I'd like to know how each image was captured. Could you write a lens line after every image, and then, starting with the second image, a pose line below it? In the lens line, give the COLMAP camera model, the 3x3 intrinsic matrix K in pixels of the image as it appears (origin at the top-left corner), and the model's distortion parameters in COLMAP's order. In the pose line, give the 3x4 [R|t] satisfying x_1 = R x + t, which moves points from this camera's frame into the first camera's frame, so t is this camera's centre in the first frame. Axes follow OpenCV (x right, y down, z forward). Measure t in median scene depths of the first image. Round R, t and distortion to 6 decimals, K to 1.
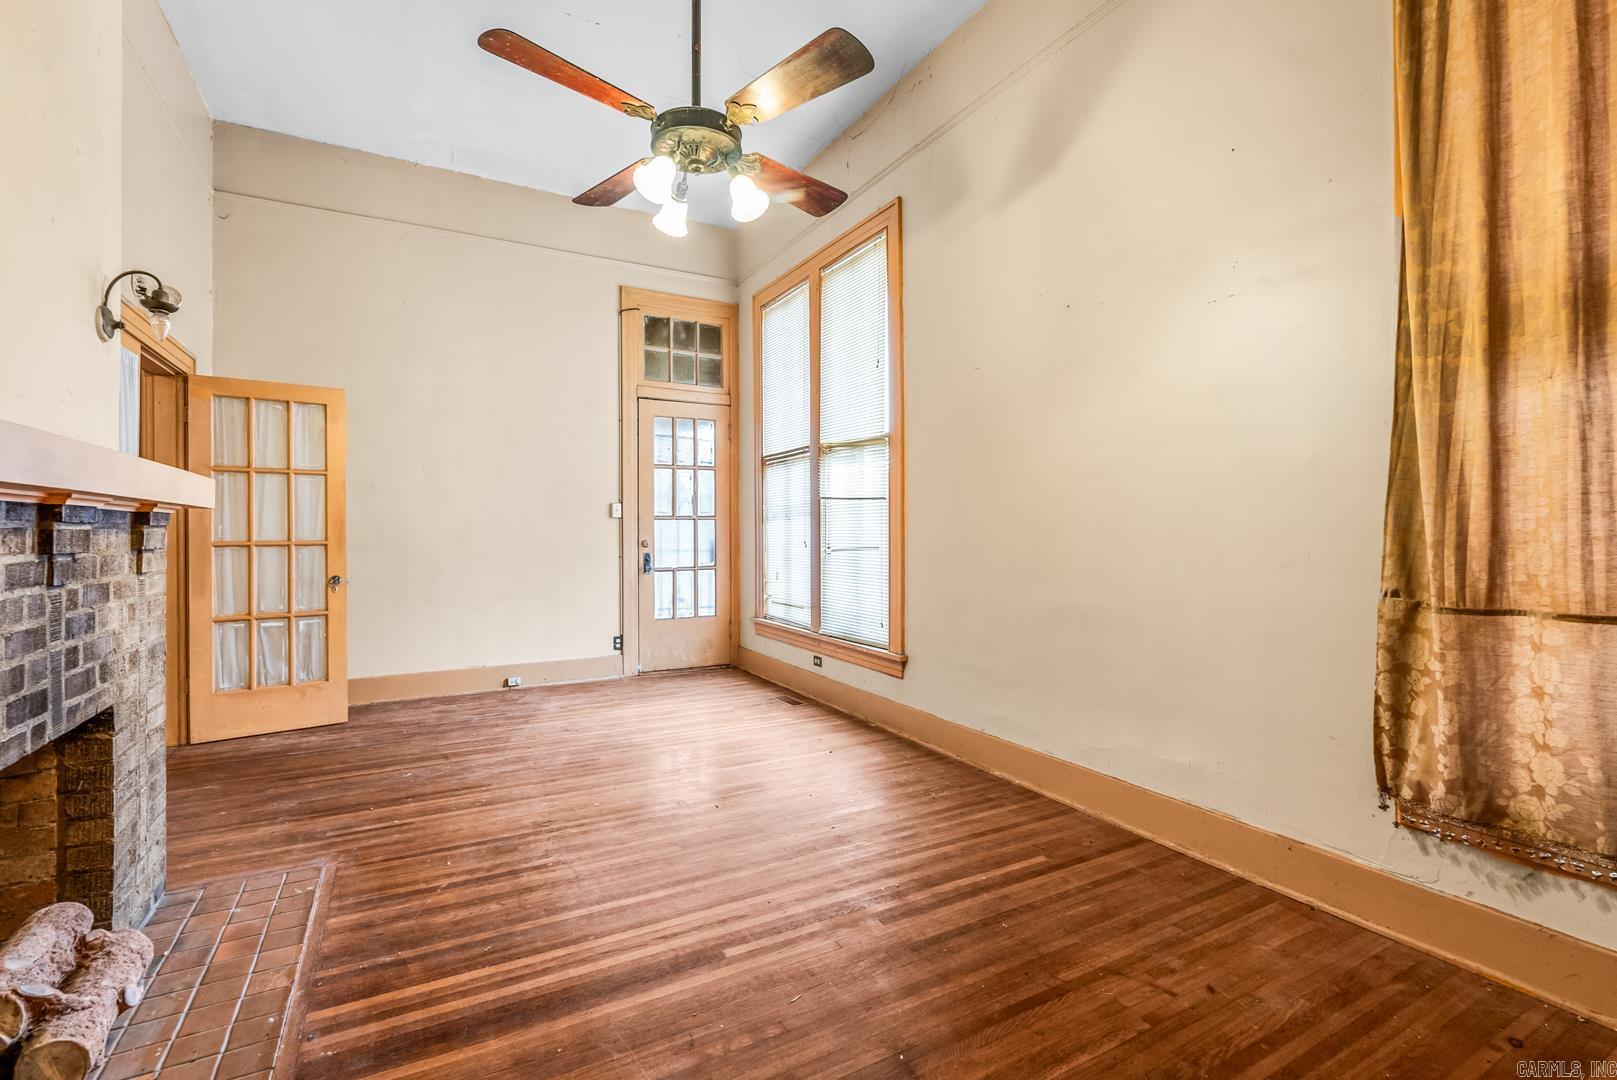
lens RADIAL K [[734.2, 0, 808.9], [0, 734.2, 532.3], [0, 0, 1]] dist [-0.005284, -0.000247]
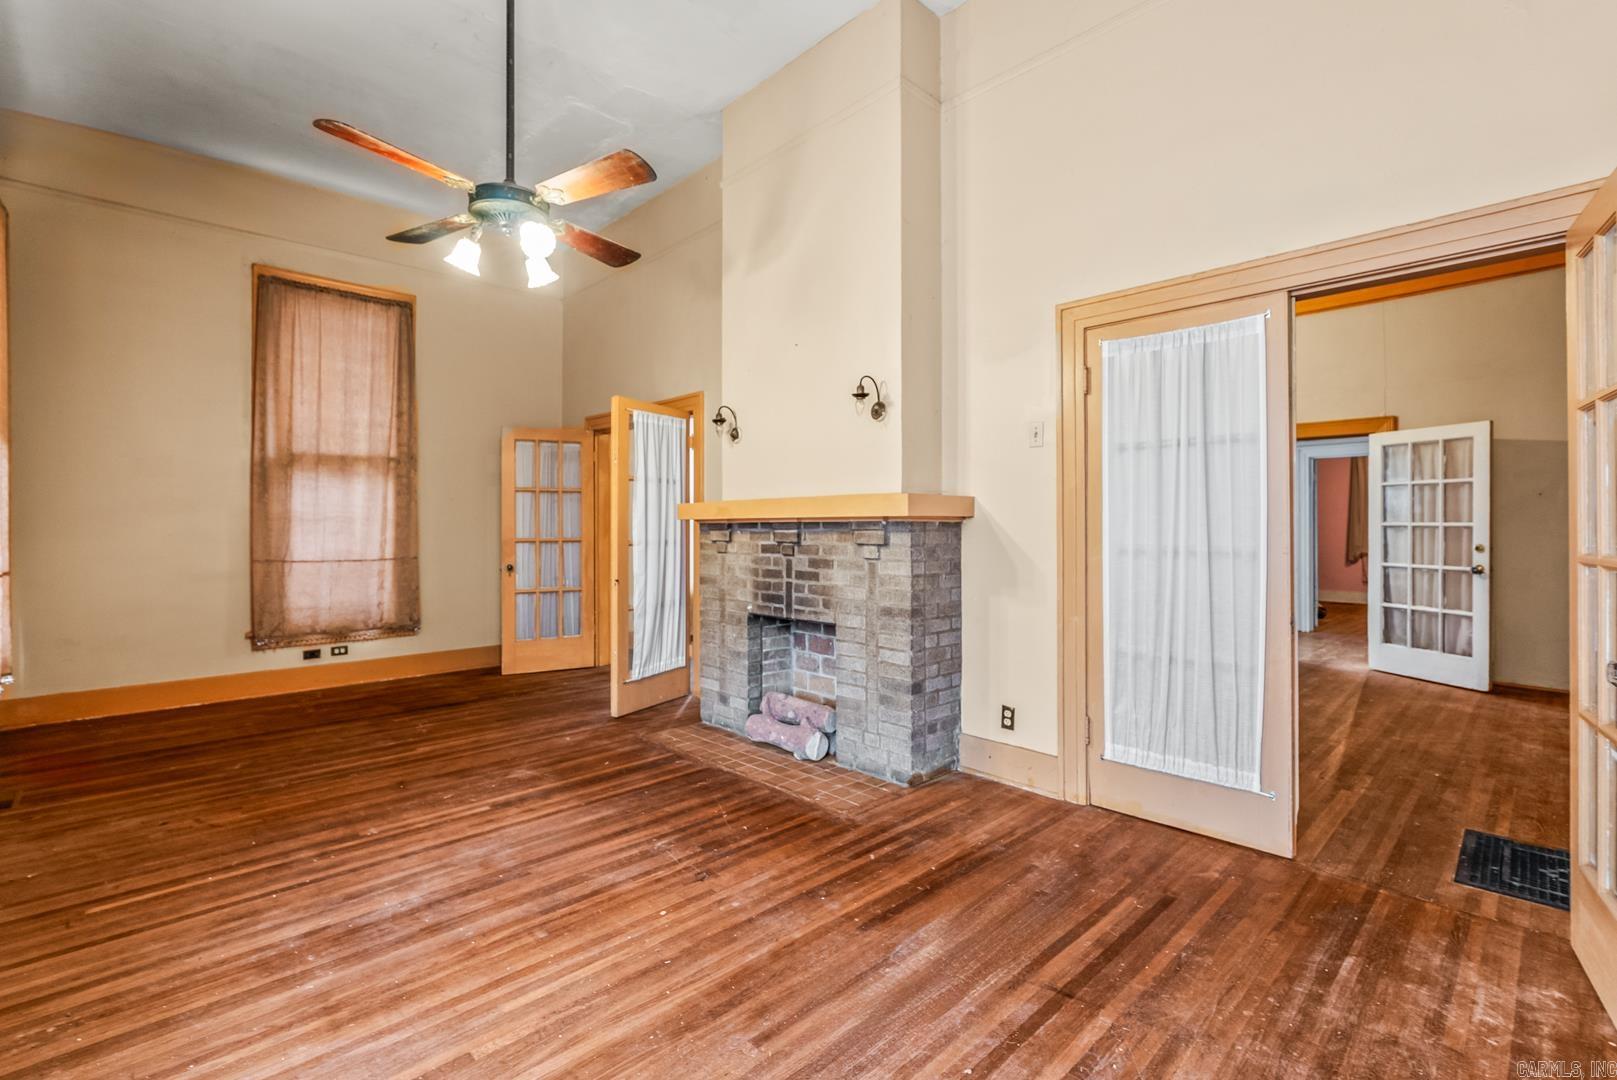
lens RADIAL K [[734.2, 0, 806.1], [0, 734.2, 529.8], [0, 0, 1]] dist [-0.005284, -0.000247]
pose [[-0.967938, 0.005745, -0.251123, -0.292056], [0.004654, 0.999977, 0.004936, -0.012813], [0.251146, 0.003609, -0.967943, 2.054932]]
